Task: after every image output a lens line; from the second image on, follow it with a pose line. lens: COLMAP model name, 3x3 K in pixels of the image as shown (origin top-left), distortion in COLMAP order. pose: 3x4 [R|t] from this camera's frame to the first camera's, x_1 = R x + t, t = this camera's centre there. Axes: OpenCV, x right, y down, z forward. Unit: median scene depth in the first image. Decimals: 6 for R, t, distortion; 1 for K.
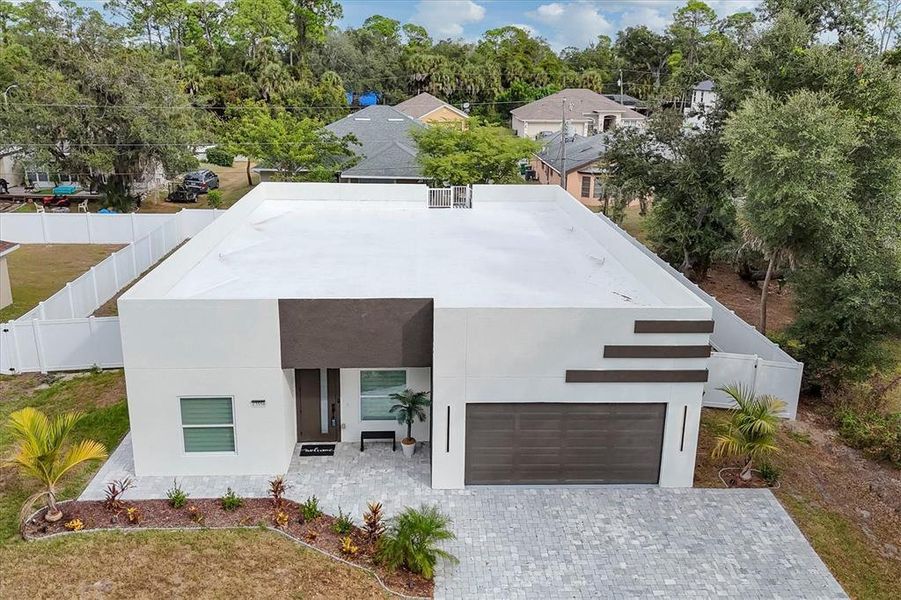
lens RADIAL K [[790.9, 0, 453.4], [0, 790.9, 298.9], [0, 0, 1]] dist [0.071566, -0.058990]
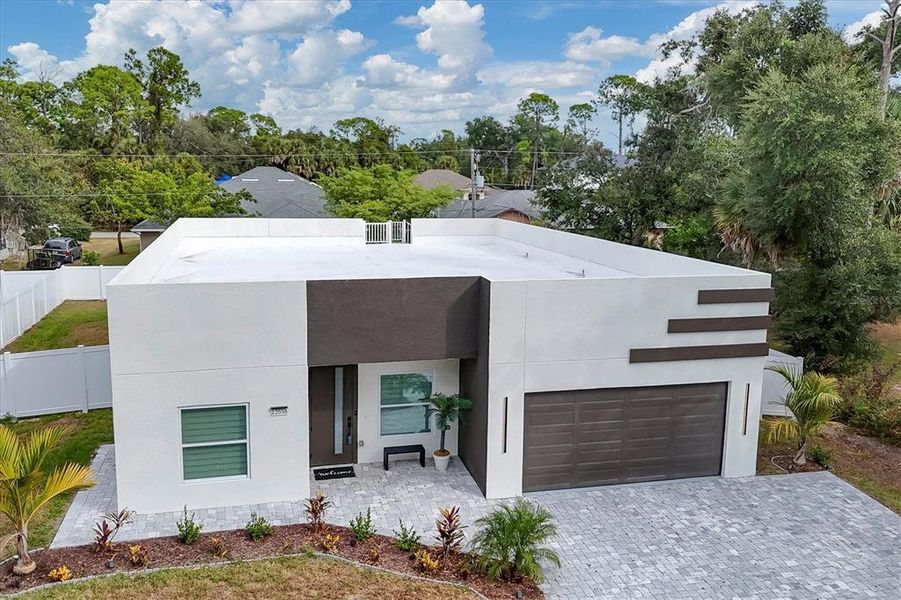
lens RADIAL K [[790.9, 0, 454.0], [0, 790.9, 298.8], [0, 0, 1]] dist [0.071566, -0.058990]
pose [[0.978954, -0.035546, 0.200960, -0.225283], [0.059550, 0.991615, -0.114692, 0.119741], [-0.195198, 0.124246, 0.972862, 0.140107]]
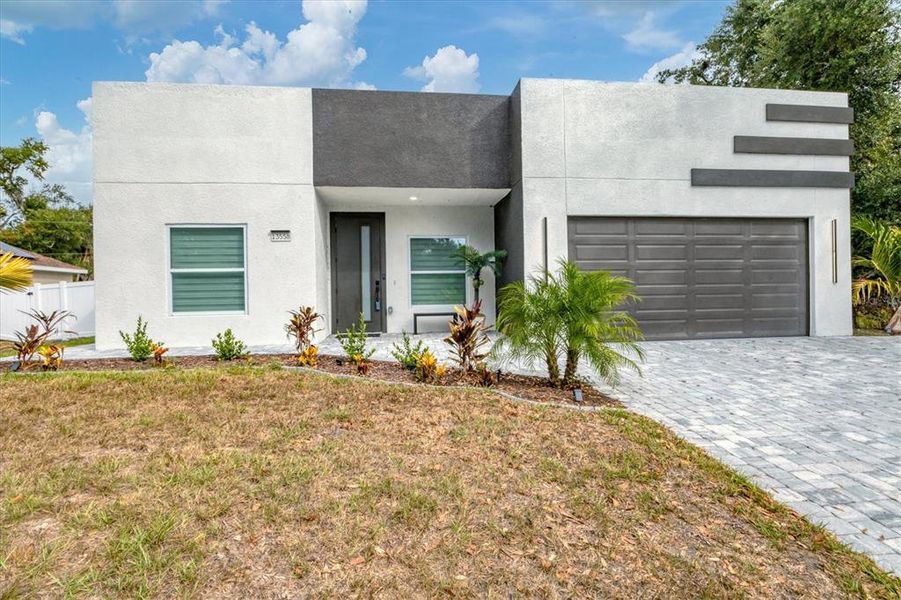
lens RADIAL K [[463.7, 0, 451.1], [0, 463.7, 299.4], [0, 0, 1]] dist [-0.019675, 0.005000]
pose [[0.996639, -0.035788, 0.073682, -0.121123], [0.055219, 0.957932, -0.281632, 0.310038], [-0.060503, 0.284755, 0.956689, 0.594605]]
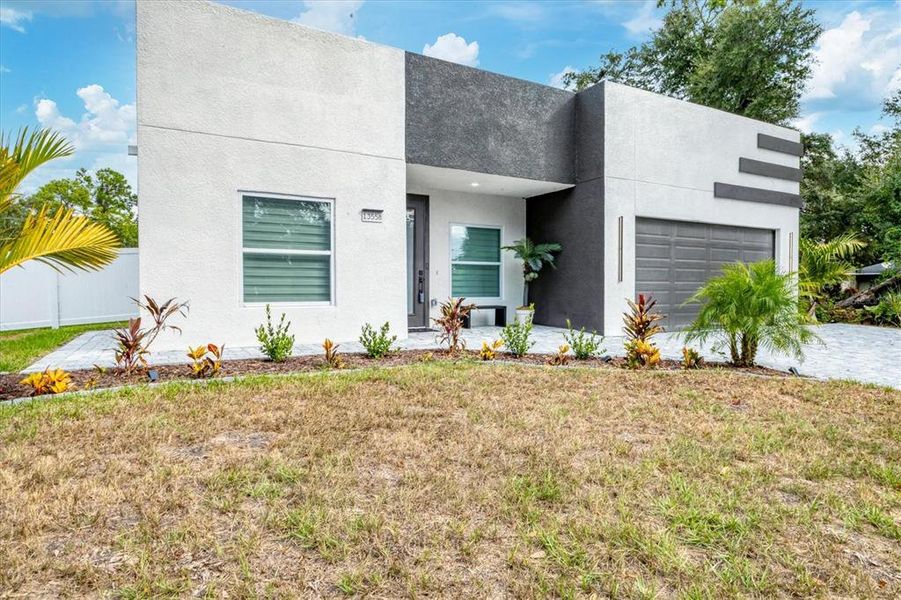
lens RADIAL K [[519.9, 0, 452.6], [0, 519.9, 300.0], [0, 0, 1]] dist [0.003093, -0.003562]
pose [[0.894699, -0.027758, 0.445807, -0.368058], [0.144320, 0.962500, -0.229709, 0.295526], [-0.422713, 0.269859, 0.865153, 0.624821]]
